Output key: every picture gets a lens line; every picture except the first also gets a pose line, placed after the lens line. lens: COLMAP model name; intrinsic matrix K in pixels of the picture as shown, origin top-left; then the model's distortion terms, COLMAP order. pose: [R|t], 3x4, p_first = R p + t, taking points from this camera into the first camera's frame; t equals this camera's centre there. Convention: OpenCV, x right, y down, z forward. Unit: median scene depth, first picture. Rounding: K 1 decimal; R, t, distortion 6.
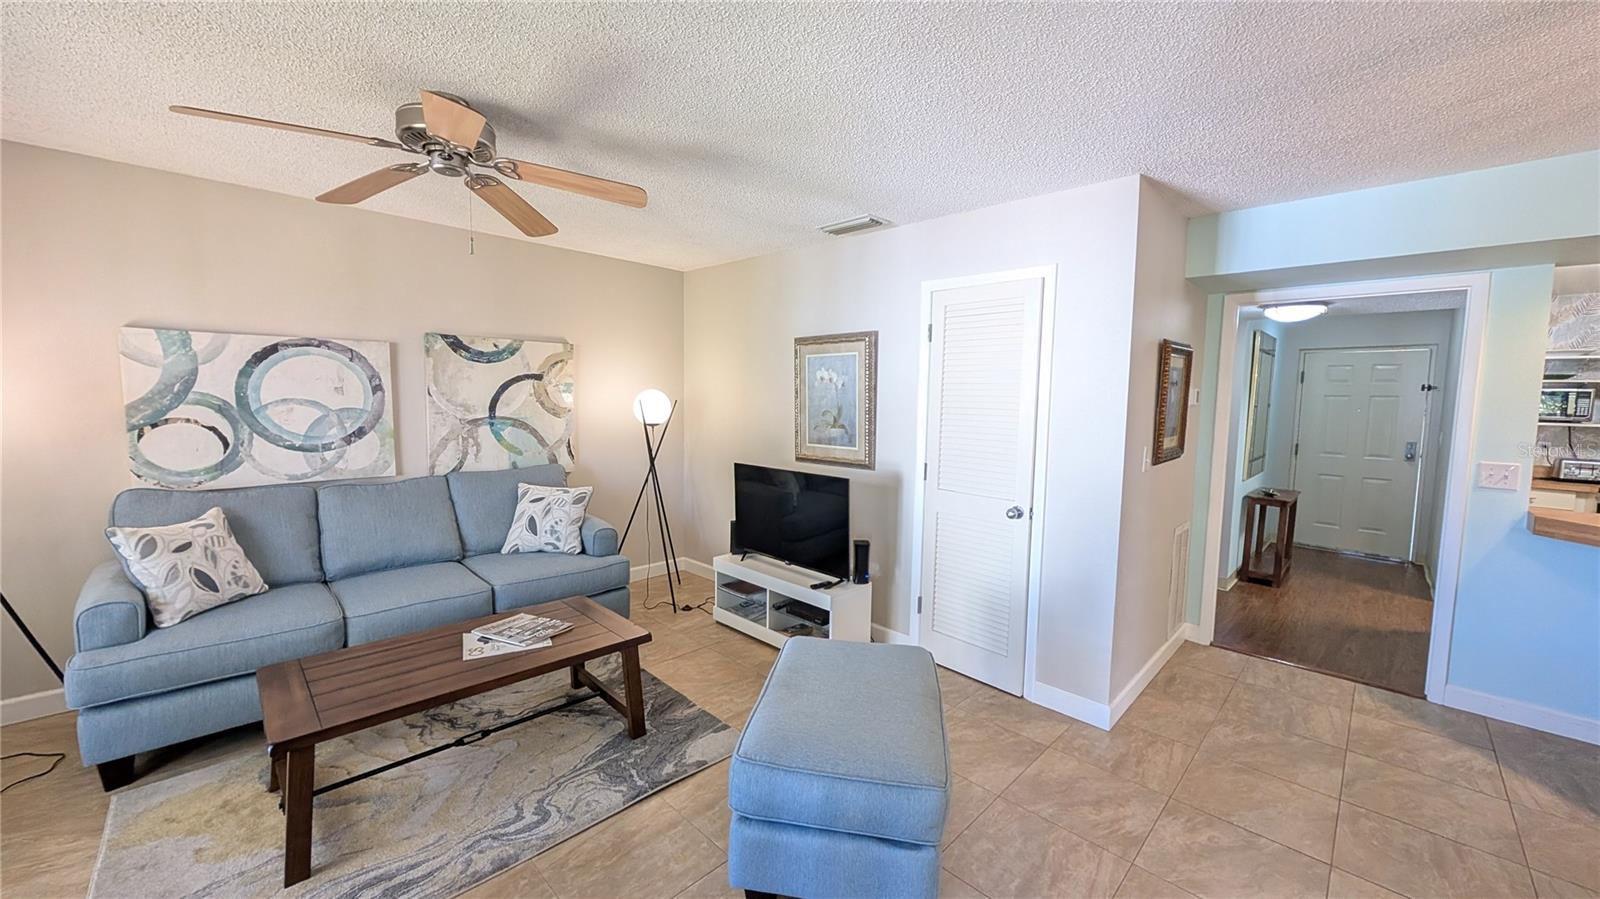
lens RADIAL K [[600.9, 0, 802.6], [0, 600.9, 443.2], [0, 0, 1]] dist [0.000313, -0.000256]
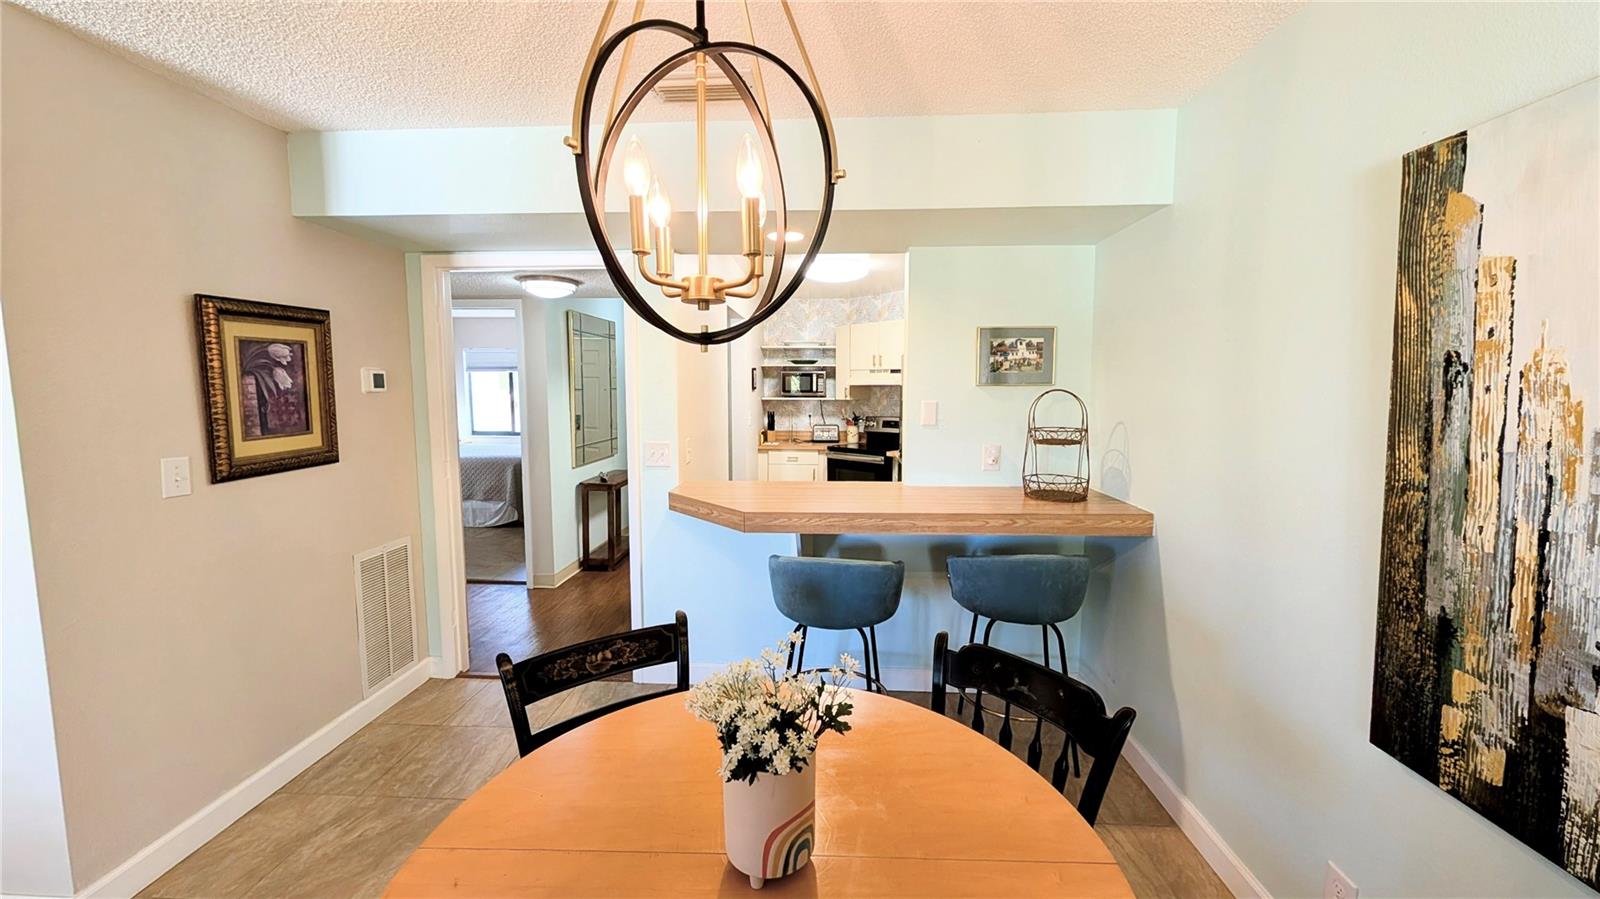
lens RADIAL K [[600.9, 0, 802.6], [0, 600.9, 443.2], [0, 0, 1]] dist [0.000313, -0.000256]
pose [[0.749832, -0.080913, 0.656663, 0.561008], [0.066305, 0.996687, 0.047098, 0.003348], [-0.658298, 0.008225, 0.752713, 0.050683]]
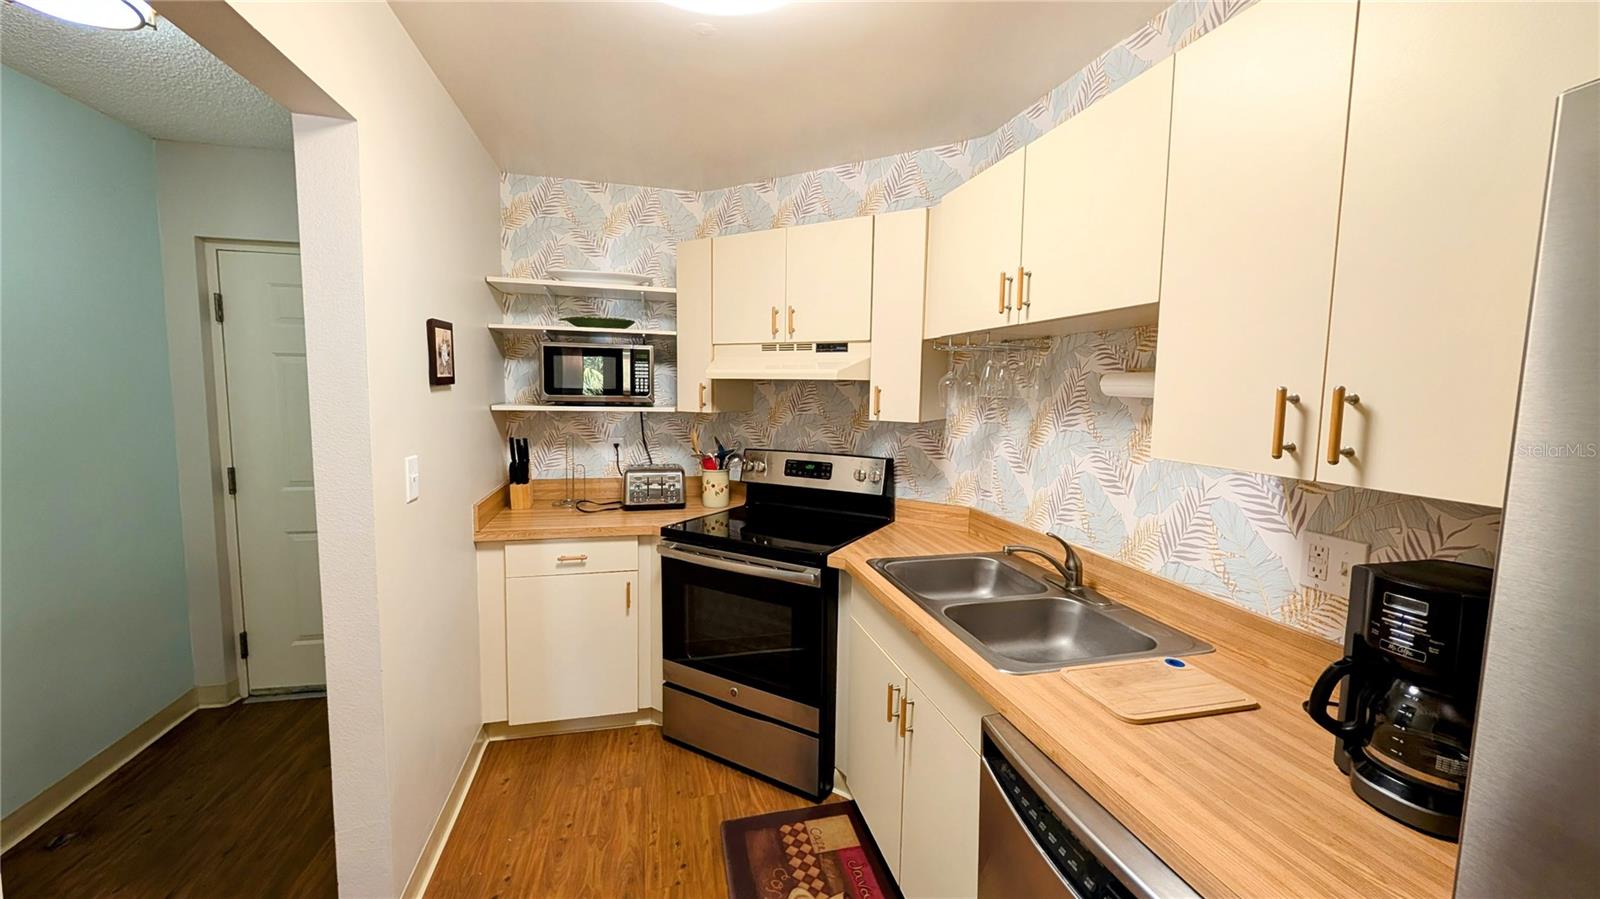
lens RADIAL K [[600.9, 0, 802.6], [0, 600.9, 443.2], [0, 0, 1]] dist [0.000313, -0.000256]
pose [[0.515988, -0.089275, 0.851931, 1.269287], [0.058062, 0.995912, 0.069196, -0.041273], [-0.854625, 0.013760, 0.519063, 0.825251]]
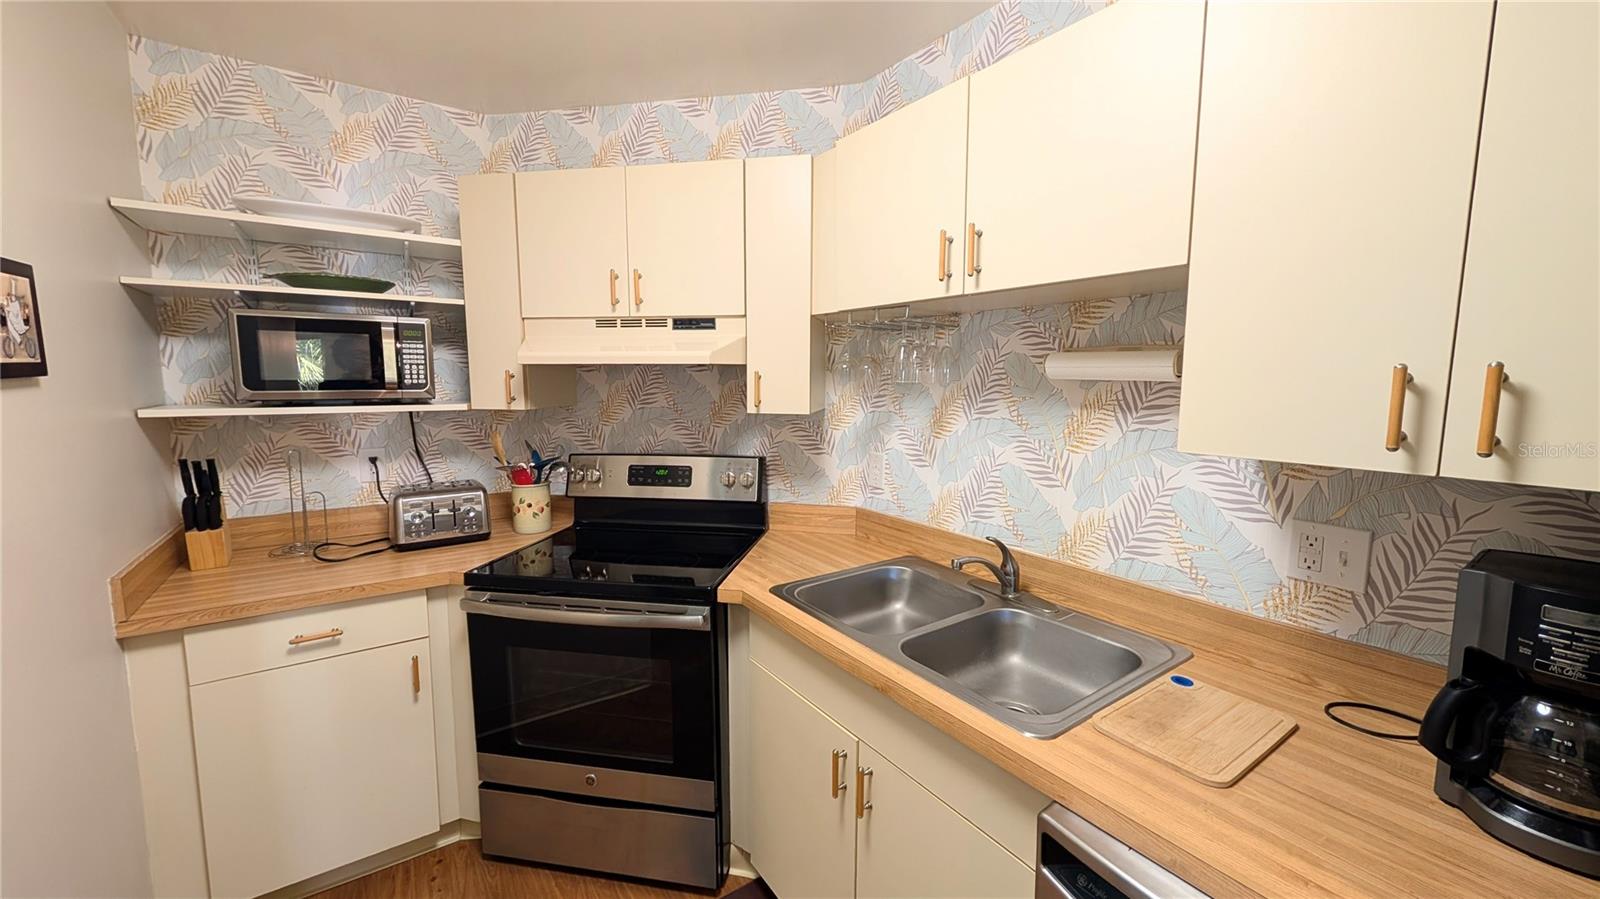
lens RADIAL K [[600.9, 0, 802.6], [0, 600.9, 443.2], [0, 0, 1]] dist [0.000313, -0.000256]
pose [[0.183088, -0.127396, 0.974807, 1.353215], [0.075031, 0.990487, 0.115353, -0.048764], [-0.980229, 0.052021, 0.190905, 0.959083]]
